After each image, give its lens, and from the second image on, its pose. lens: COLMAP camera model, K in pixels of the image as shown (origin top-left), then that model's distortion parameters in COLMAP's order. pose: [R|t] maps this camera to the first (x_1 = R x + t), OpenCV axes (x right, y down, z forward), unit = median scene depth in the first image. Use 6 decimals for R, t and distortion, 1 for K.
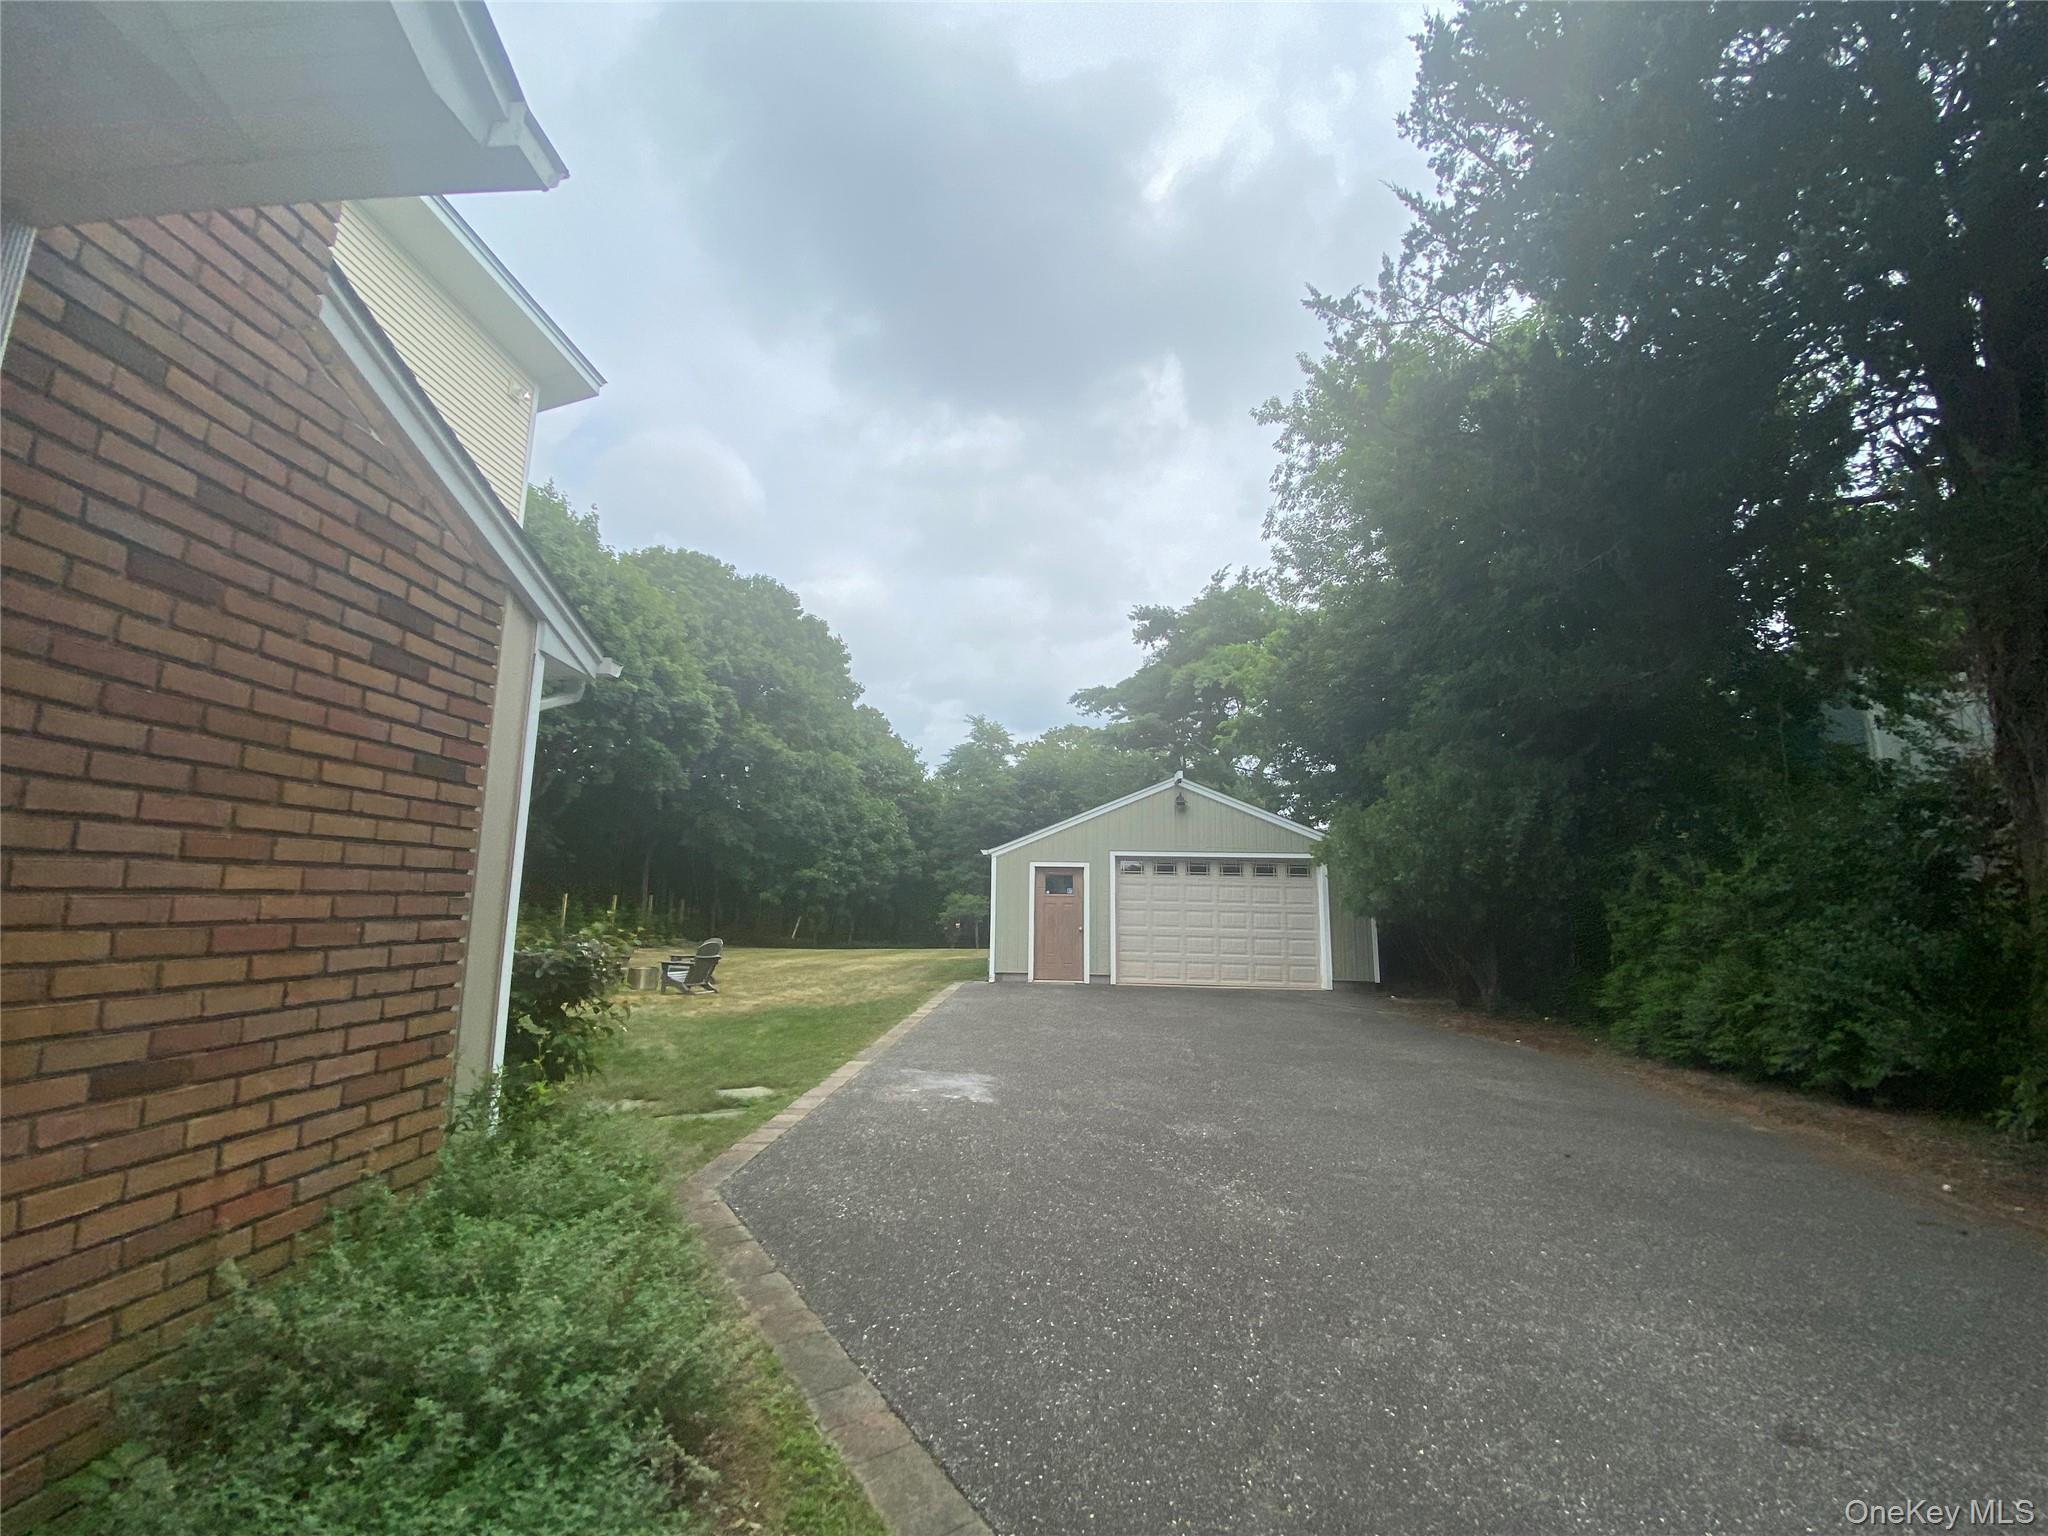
lens RADIAL K [[820.7, 0, 1027.3], [0, 820.7, 771.6], [0, 0, 1]] dist [0.020949, -0.022001]
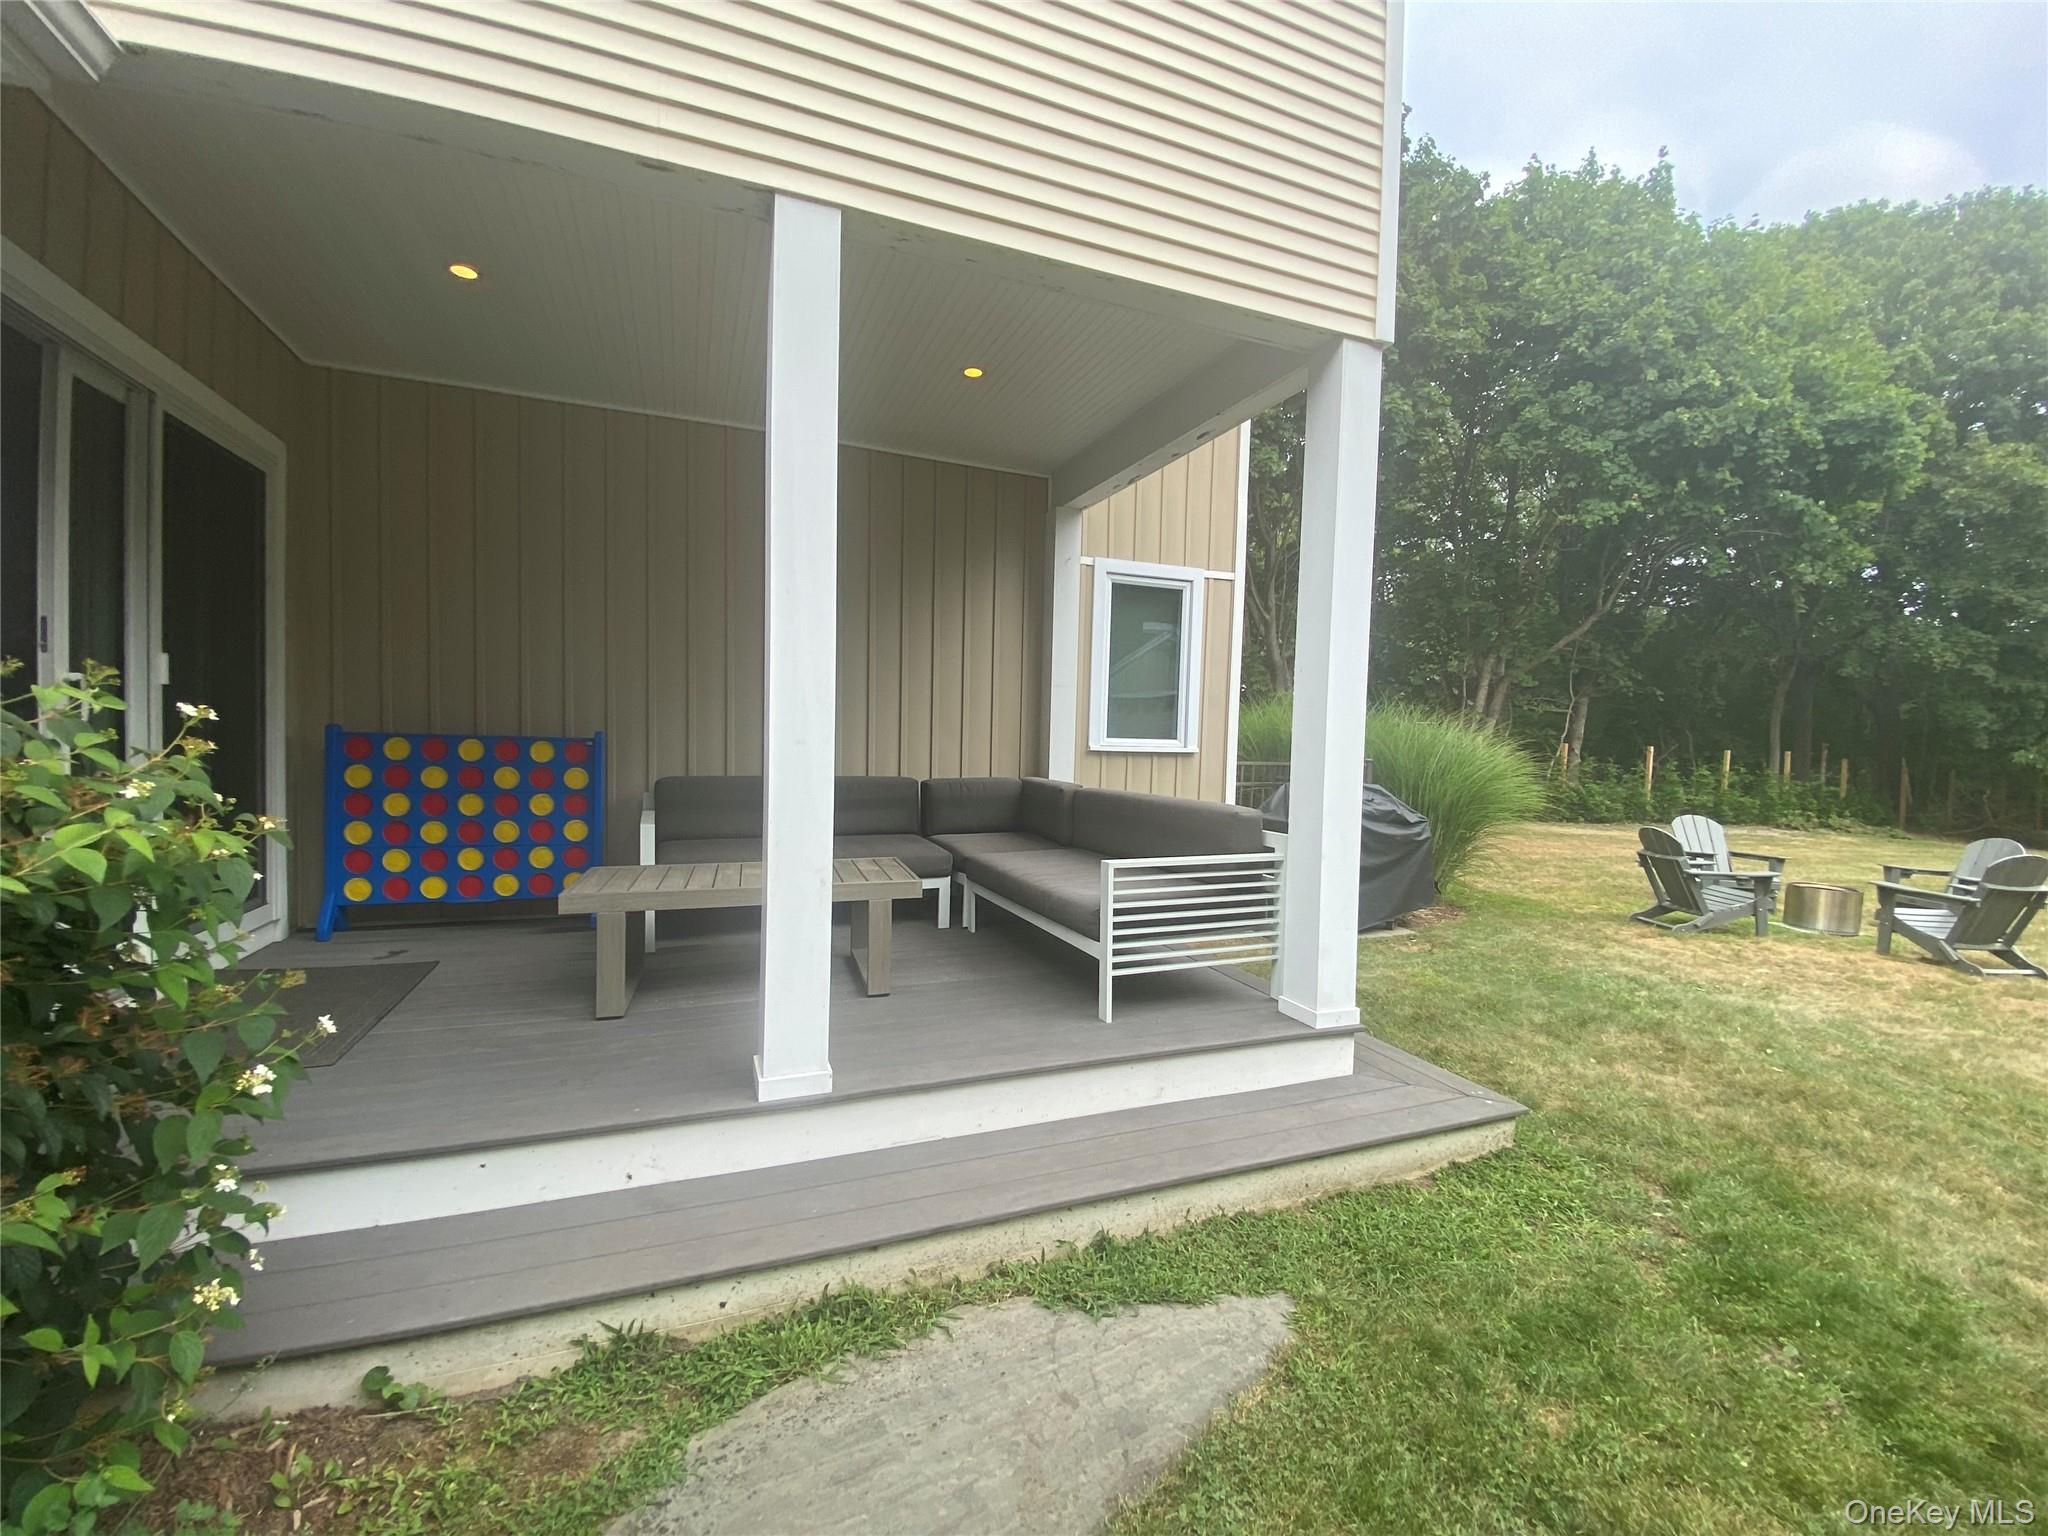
lens RADIAL K [[813.1, 0, 1014.8], [0, 813.1, 765.7], [0, 0, 1]] dist [0.012960, -0.016544]
pose [[0.388846, 0.031617, -0.920760, -0.085356], [0.119345, 0.989262, 0.084370, 0.027869], [0.913540, -0.142695, 0.380897, 0.156406]]
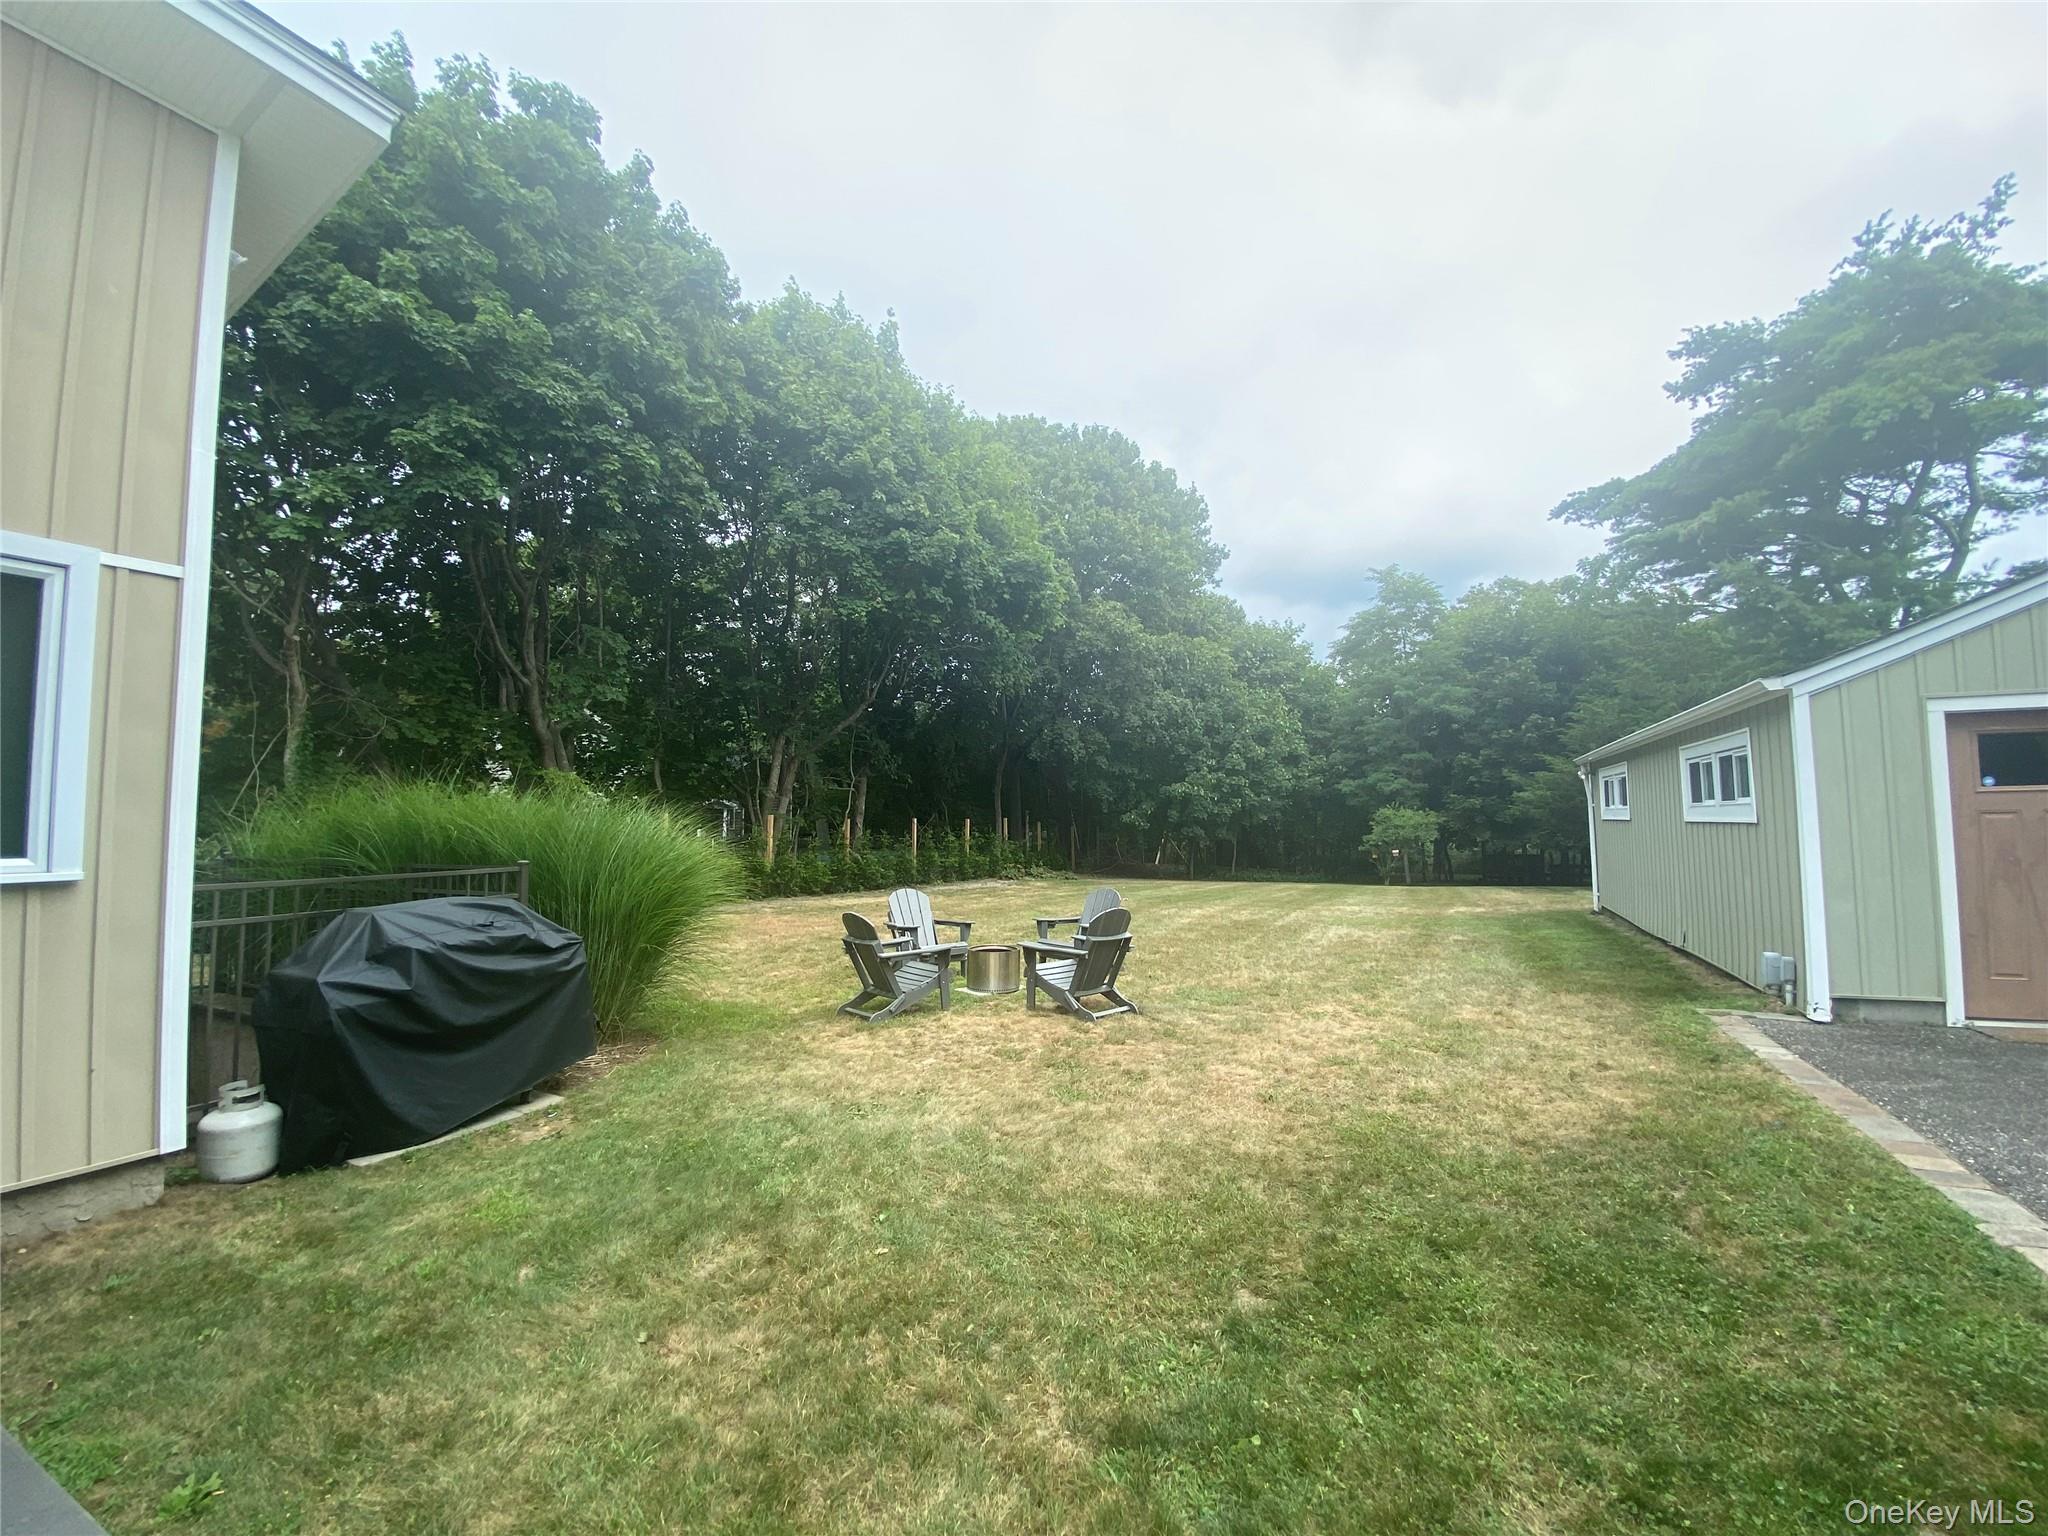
lens RADIAL K [[815.6, 0, 990.9], [0, 815.6, 766.1], [0, 0, 1]] dist [-0.000713, -0.016948]
pose [[0.903227, -0.048962, -0.426361, -0.094148], [0.085721, 0.994034, 0.067444, 0.033478], [0.420515, -0.097466, 0.902035, 0.213262]]
